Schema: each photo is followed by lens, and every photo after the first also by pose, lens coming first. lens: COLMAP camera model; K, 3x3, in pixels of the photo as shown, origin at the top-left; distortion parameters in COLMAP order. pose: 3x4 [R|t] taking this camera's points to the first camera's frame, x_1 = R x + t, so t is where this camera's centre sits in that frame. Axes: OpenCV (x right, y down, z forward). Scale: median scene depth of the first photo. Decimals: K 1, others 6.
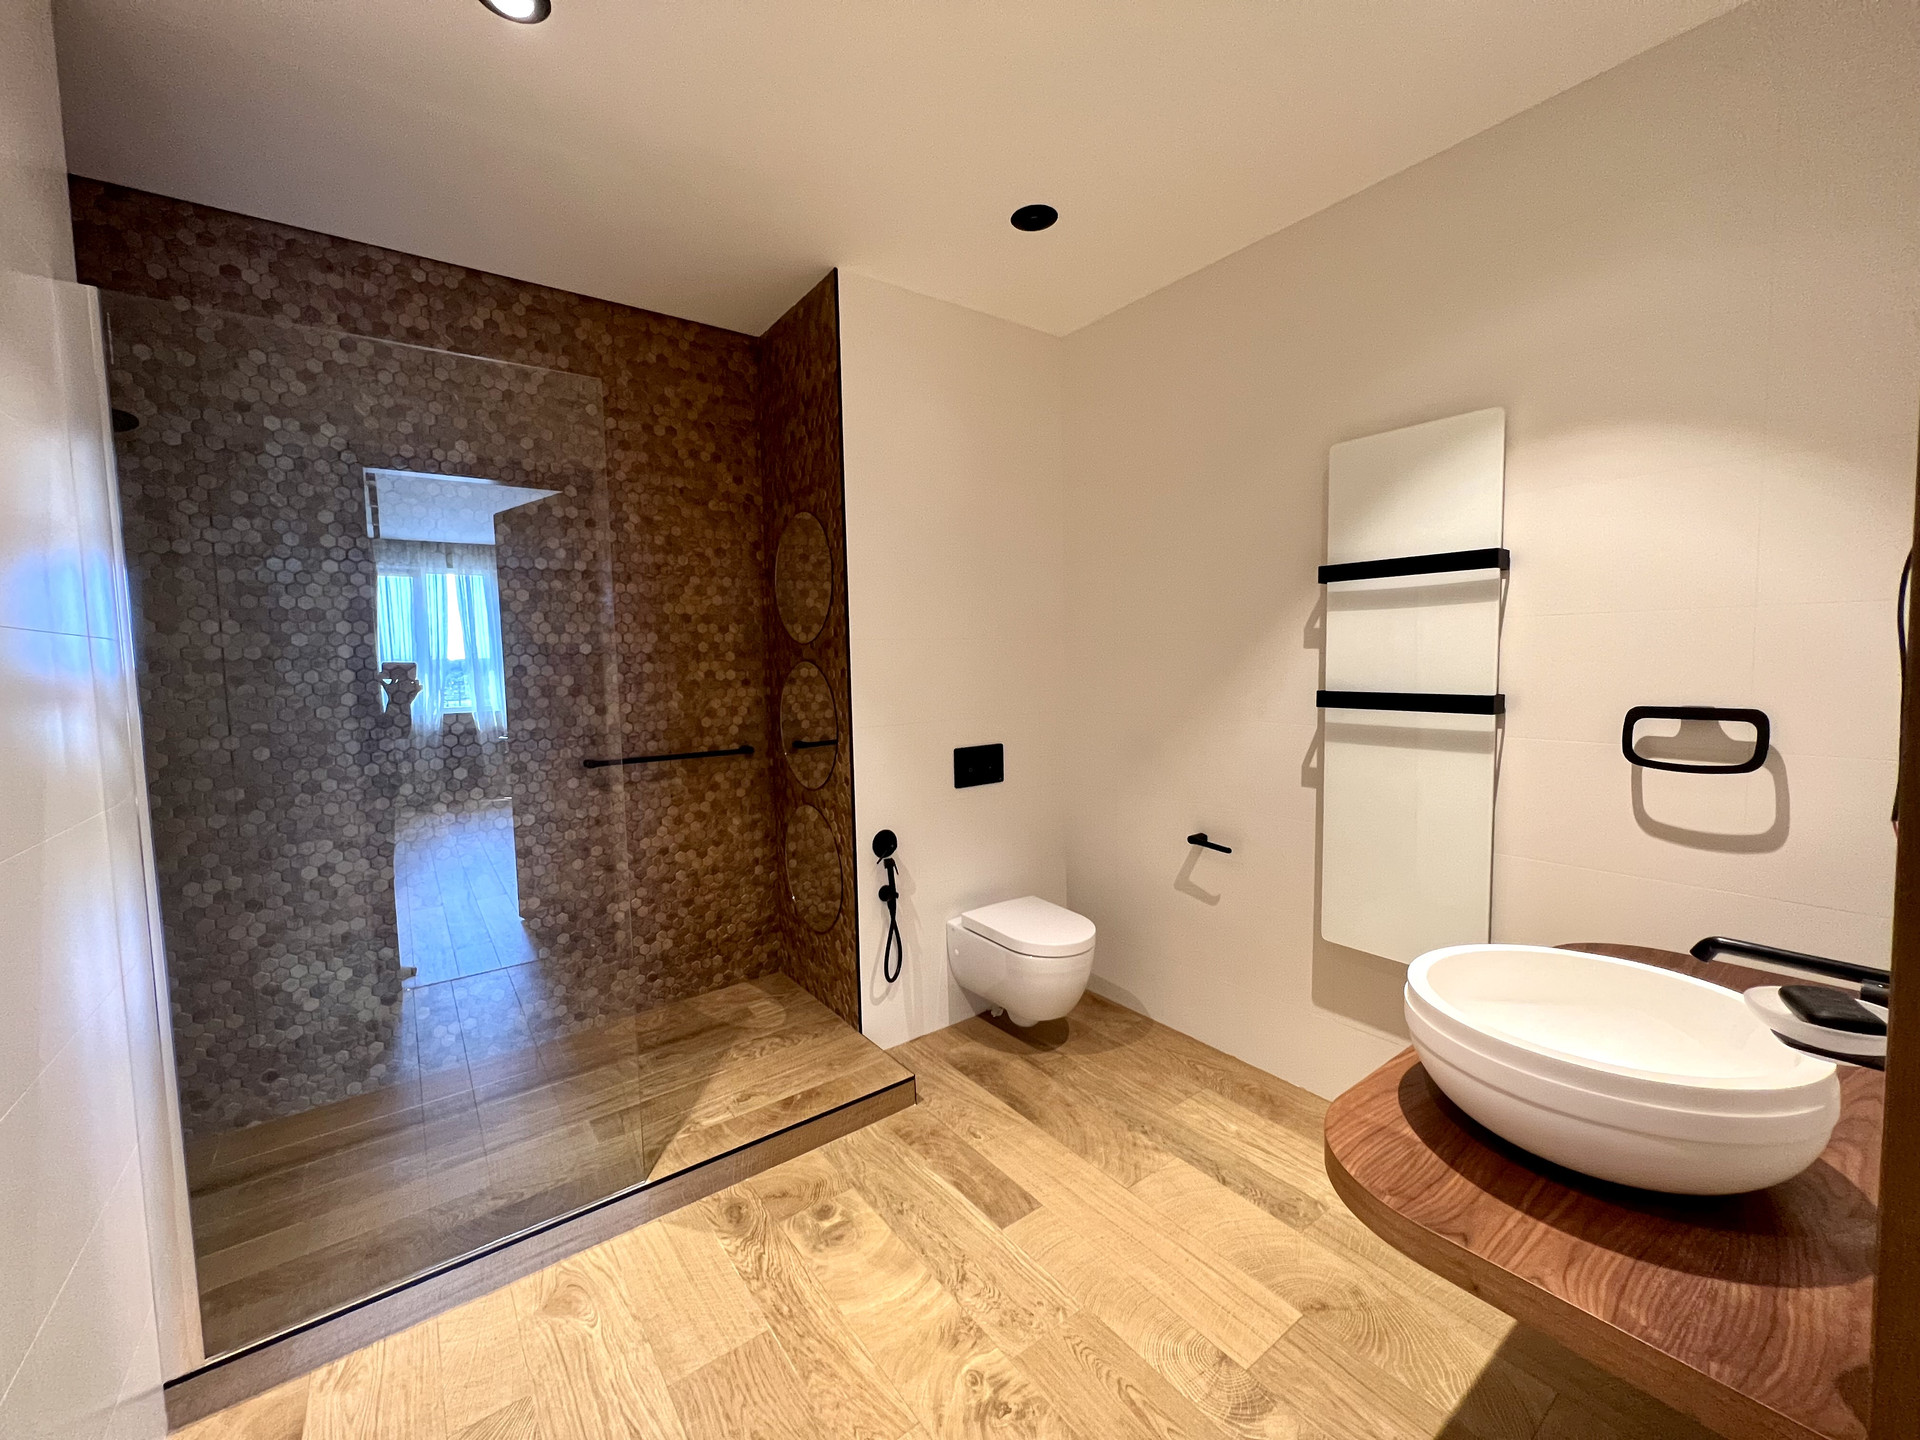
lens RADIAL K [[764.5, 0, 960.7], [0, 764.5, 717.8], [0, 0, 1]] dist [-0.002347, -0.000207]
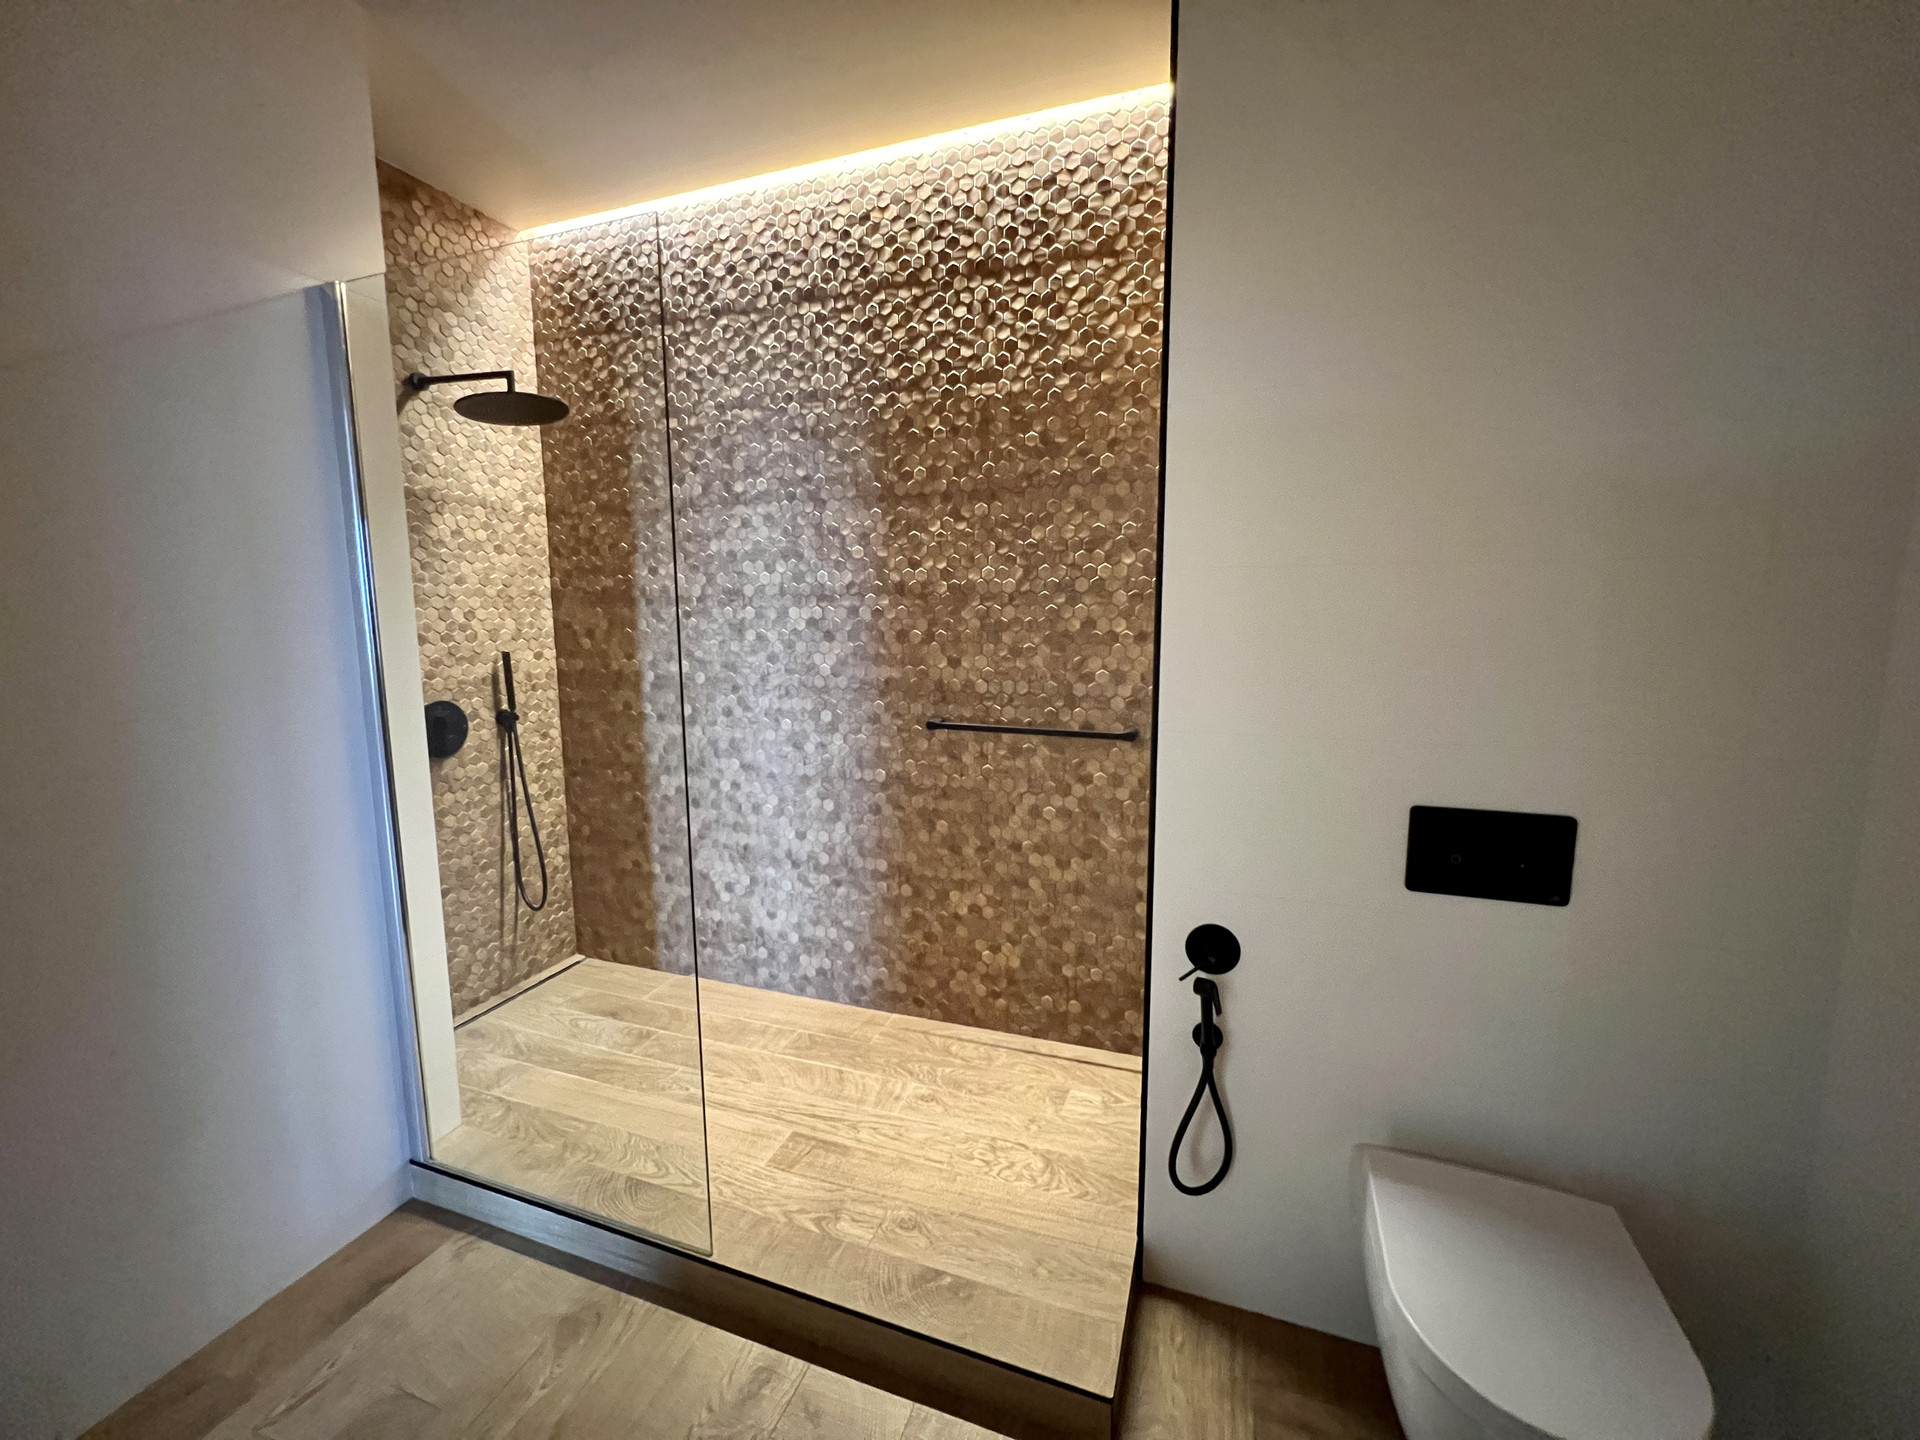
lens RADIAL K [[764.5, 0, 961.5], [0, 764.5, 712.9], [0, 0, 1]] dist [-0.002347, -0.000207]
pose [[0.544607, 0.130846, -0.828421, 0.215857], [-0.076146, 0.991390, 0.106528, -0.042097], [0.835227, 0.005065, 0.549882, 0.522663]]
